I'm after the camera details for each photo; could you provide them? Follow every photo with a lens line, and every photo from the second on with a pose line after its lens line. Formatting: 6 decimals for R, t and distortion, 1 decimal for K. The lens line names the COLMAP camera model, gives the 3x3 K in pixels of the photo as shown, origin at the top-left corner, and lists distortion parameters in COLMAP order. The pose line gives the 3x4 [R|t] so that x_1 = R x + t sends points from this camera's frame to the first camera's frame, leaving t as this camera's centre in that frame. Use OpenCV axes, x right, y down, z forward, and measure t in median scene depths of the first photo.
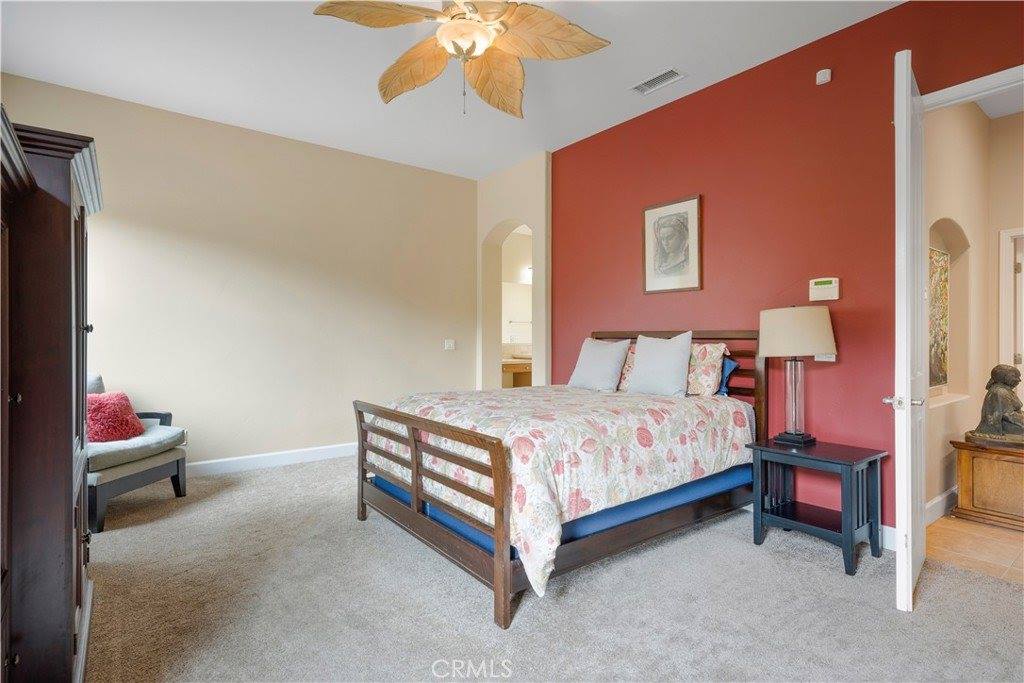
lens RADIAL K [[522.0, 0, 511.2], [0, 522.0, 340.2], [0, 0, 1]] dist [0.006073, 0.000338]
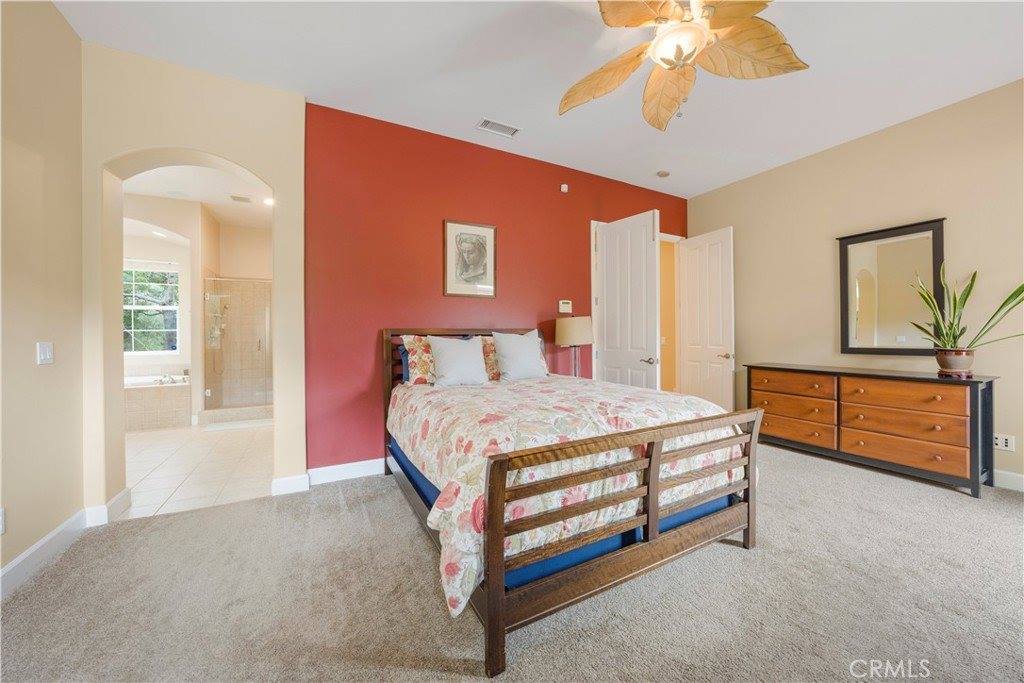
lens RADIAL K [[375.3, 0, 517.8], [0, 375.3, 334.9], [0, 0, 1]] dist [-0.013222, 0.000084]
pose [[0.132371, 0.002449, 0.991197, -0.562263], [0.019639, 0.999794, -0.005093, 0.002172], [-0.991006, 0.020140, 0.132296, 0.803600]]
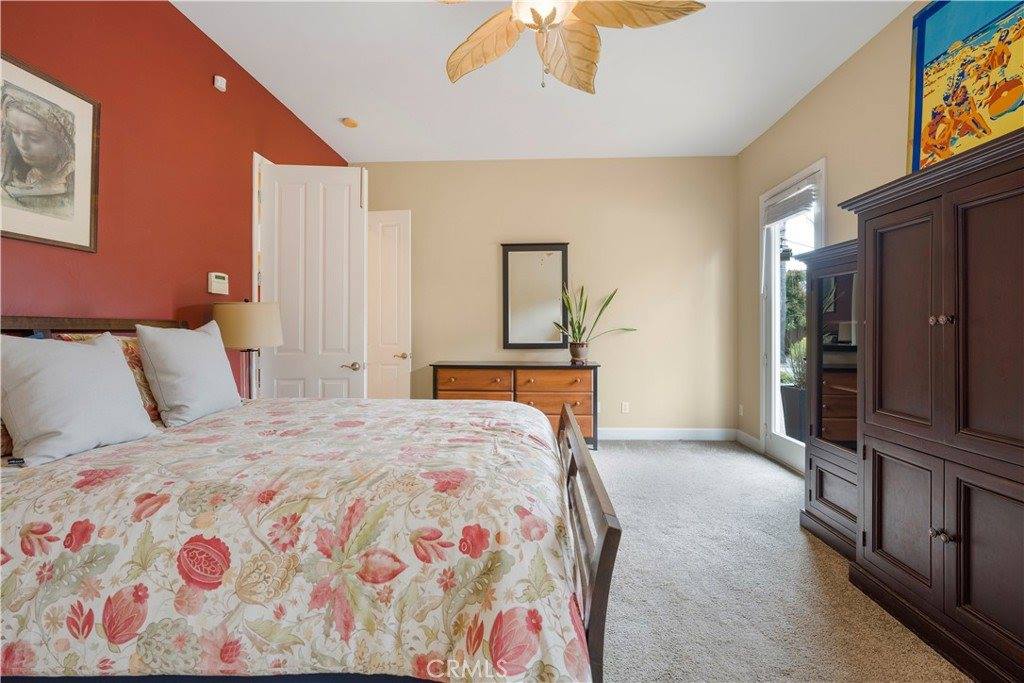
lens RADIAL K [[461.5, 0, 516.6], [0, 461.5, 326.9], [0, 0, 1]] dist [-0.002319, 0.001234]
pose [[-0.776513, 0.009252, 0.630034, -0.367422], [0.013307, 0.999910, 0.001717, -0.002682], [-0.629961, 0.009717, -0.776566, 1.088190]]
